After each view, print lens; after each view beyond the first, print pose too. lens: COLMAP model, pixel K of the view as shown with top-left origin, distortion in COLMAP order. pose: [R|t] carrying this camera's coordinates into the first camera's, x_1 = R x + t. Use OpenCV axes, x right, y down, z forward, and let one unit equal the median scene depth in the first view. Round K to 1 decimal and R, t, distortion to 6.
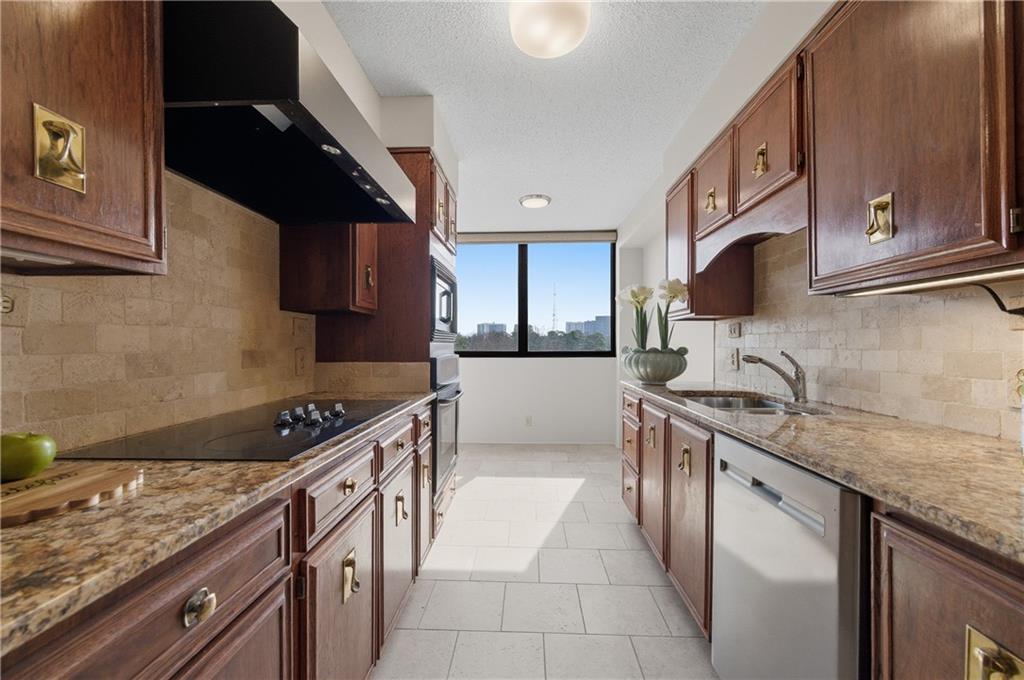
lens RADIAL K [[406.3, 0, 510.0], [0, 406.3, 343.2], [0, 0, 1]] dist [0.004421, 0.000195]
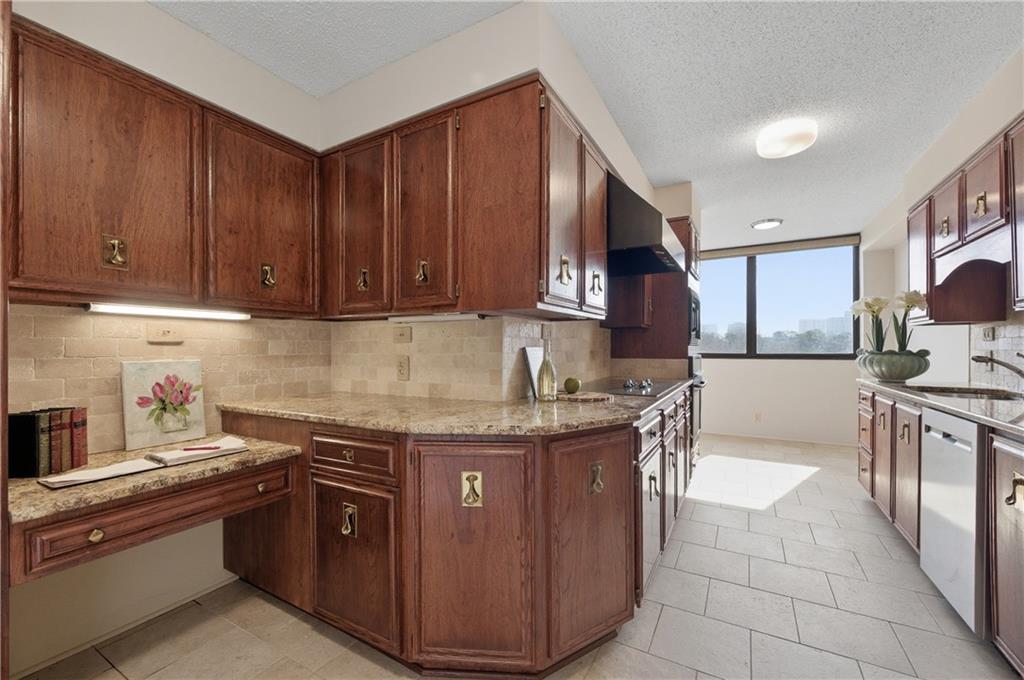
lens RADIAL K [[406.3, 0, 516.7], [0, 406.3, 346.0], [0, 0, 1]] dist [0.004421, 0.000195]
pose [[0.891670, -0.002159, -0.452680, -0.074067], [0.002217, 0.999997, -0.000403, -0.002182], [0.452680, -0.000644, 0.891673, -0.544404]]
